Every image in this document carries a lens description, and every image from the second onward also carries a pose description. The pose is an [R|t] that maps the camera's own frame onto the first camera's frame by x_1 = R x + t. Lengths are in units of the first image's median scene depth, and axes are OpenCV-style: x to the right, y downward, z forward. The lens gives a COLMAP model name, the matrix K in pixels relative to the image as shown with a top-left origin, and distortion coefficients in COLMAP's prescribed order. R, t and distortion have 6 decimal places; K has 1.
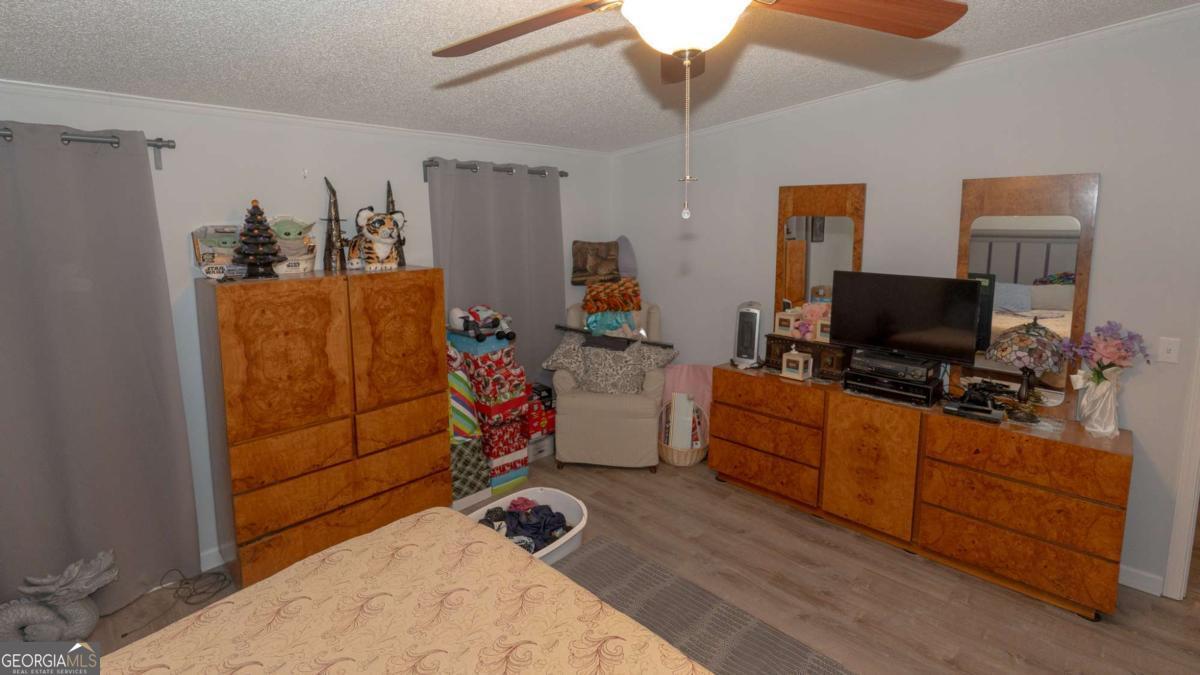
lens RADIAL K [[545.6, 0, 599.5], [0, 545.6, 281.2], [0, 0, 1]] dist [-0.004396, 0.000478]
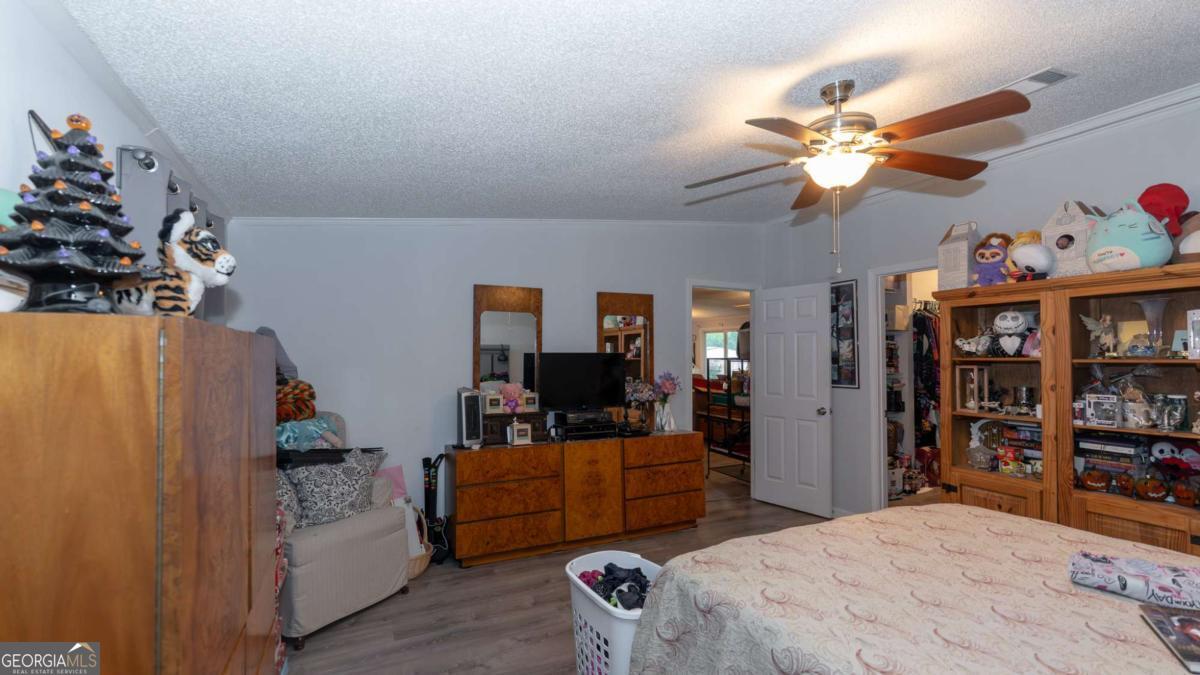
lens RADIAL K [[521.6, 0, 594.0], [0, 521.6, 346.0], [0, 0, 1]] dist [-0.003388, -0.000452]
pose [[0.354088, 0.020220, 0.934994, -0.659026], [0.110438, 0.991867, -0.063274, 0.055751], [-0.928668, 0.125663, 0.348975, 0.443577]]
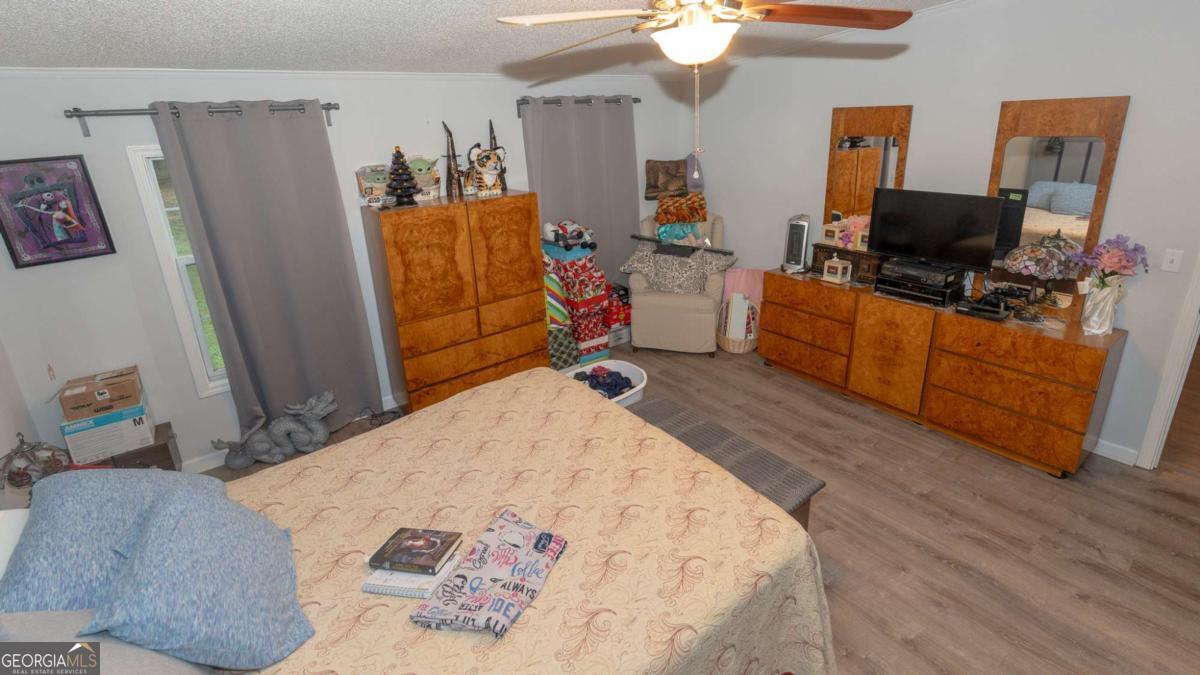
lens RADIAL K [[539.0, 0, 599.0], [0, 539.0, 281.1], [0, 0, 1]] dist [-0.006958, 0.000889]
pose [[0.986843, 0.008272, -0.161469, 0.050199], [0.021013, 0.983657, 0.178821, -0.039647], [0.160309, -0.179861, 0.970542, -0.194948]]
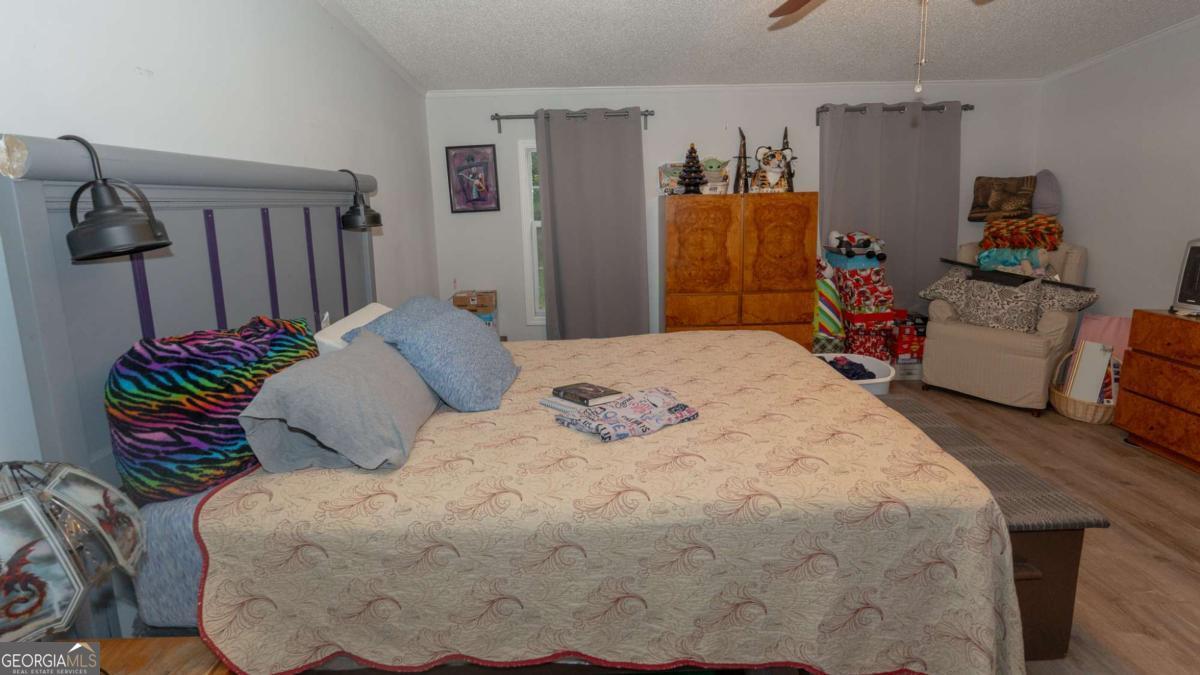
lens RADIAL K [[521.6, 0, 599.6], [0, 521.6, 279.9], [0, 0, 1]] dist [-0.003388, -0.000452]
pose [[0.701386, 0.095487, -0.706356, 0.209290], [-0.063028, 0.995413, 0.071978, 0.115469], [0.709989, -0.005964, 0.704187, -0.183414]]
